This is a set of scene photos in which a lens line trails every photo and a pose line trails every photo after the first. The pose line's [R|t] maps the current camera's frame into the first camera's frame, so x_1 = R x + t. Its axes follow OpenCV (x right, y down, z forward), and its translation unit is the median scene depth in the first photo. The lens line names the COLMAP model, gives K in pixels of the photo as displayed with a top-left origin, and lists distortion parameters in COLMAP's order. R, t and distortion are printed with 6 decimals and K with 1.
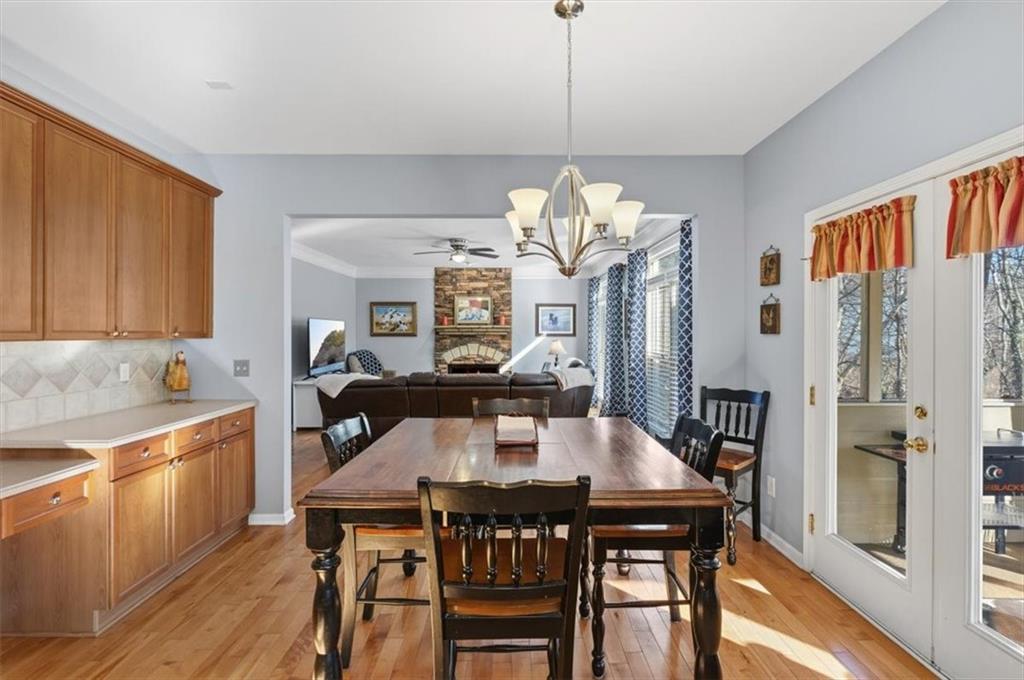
lens RADIAL K [[477.2, 0, 518.2], [0, 477.2, 336.6], [0, 0, 1]] dist [-0.004534, 0.004508]
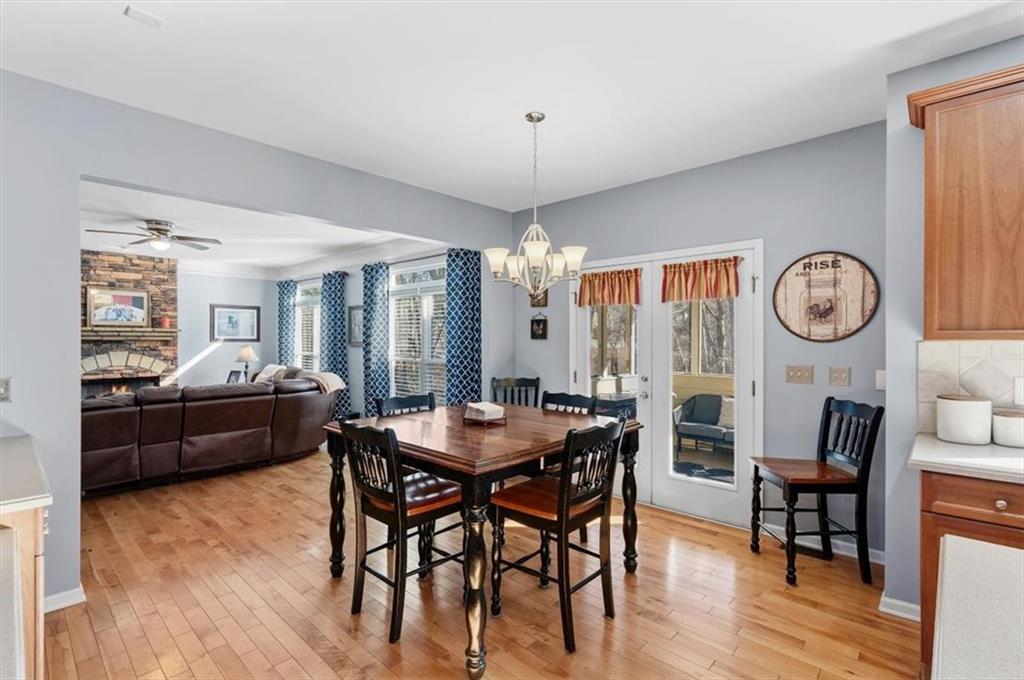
lens RADIAL K [[477.2, 0, 512.6], [0, 477.2, 342.7], [0, 0, 1]] dist [-0.004534, 0.004508]
pose [[0.694807, -0.003734, 0.719186, -0.206367], [0.002625, 0.999993, 0.002655, 0.000257], [-0.719191, 0.000043, 0.694812, 0.007077]]
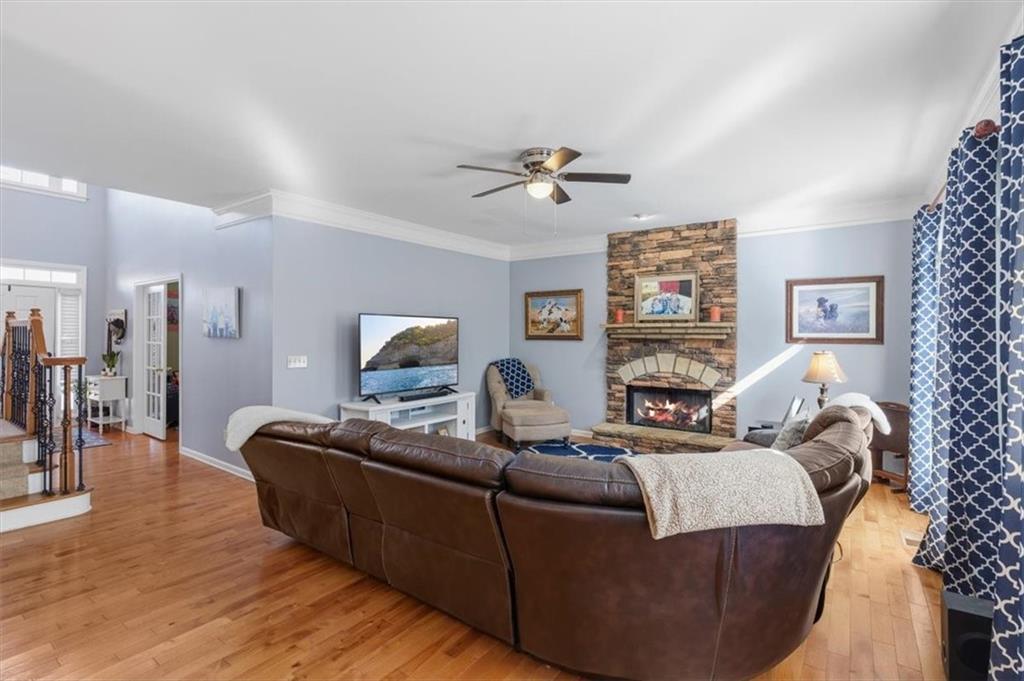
lens RADIAL K [[477.2, 0, 514.1], [0, 477.2, 335.4], [0, 0, 1]] dist [-0.004534, 0.004508]
pose [[0.798889, 0.004366, -0.601463, 0.113948], [-0.008790, 0.999952, -0.004417, -0.003652], [0.601414, 0.008815, 0.798889, 0.408130]]
